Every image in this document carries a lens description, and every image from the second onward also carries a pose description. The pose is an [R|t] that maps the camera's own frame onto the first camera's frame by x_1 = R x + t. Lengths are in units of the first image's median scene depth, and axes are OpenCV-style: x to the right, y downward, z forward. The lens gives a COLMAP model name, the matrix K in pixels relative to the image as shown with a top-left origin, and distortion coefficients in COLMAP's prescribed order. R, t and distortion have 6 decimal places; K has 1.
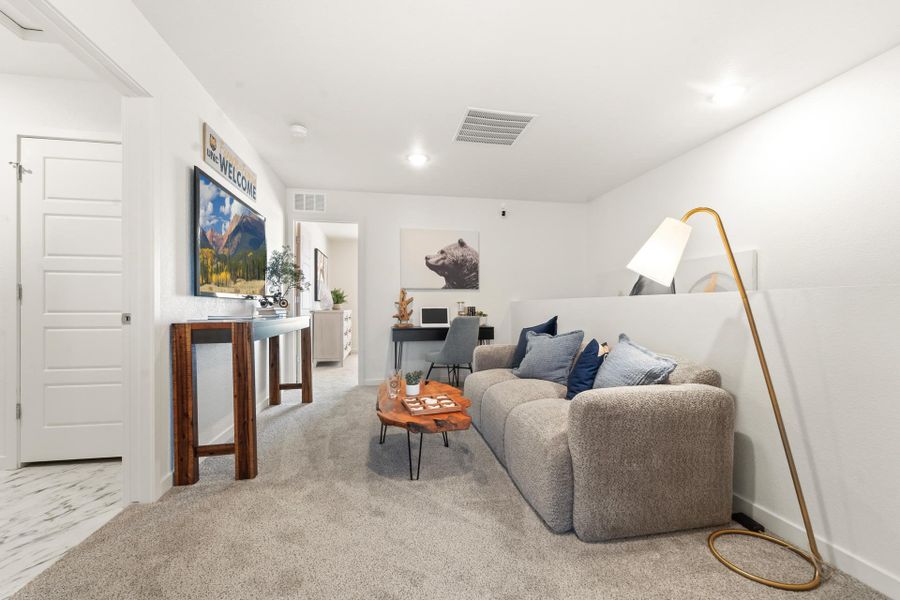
lens RADIAL K [[365.7, 0, 460.2], [0, 365.7, 305.4], [0, 0, 1]] dist [0.001462, -0.000054]
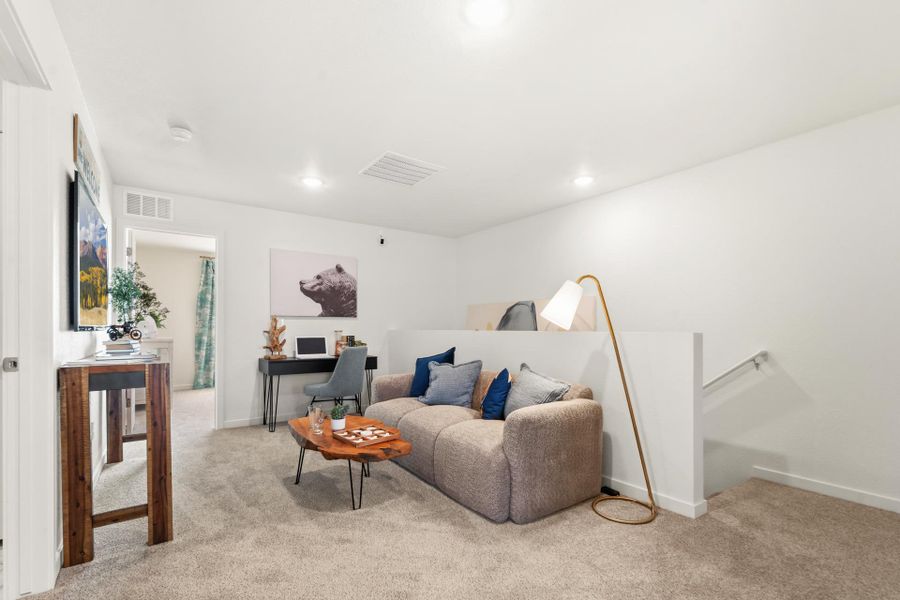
lens RADIAL K [[397.2, 0, 453.5], [0, 397.2, 328.4], [0, 0, 1]] dist [0.002297, -0.000046]
pose [[0.913117, 0.005984, 0.407653, -0.263786], [-0.006903, 0.999976, 0.000783, -0.032788], [-0.407638, -0.003529, 0.913137, -0.115372]]
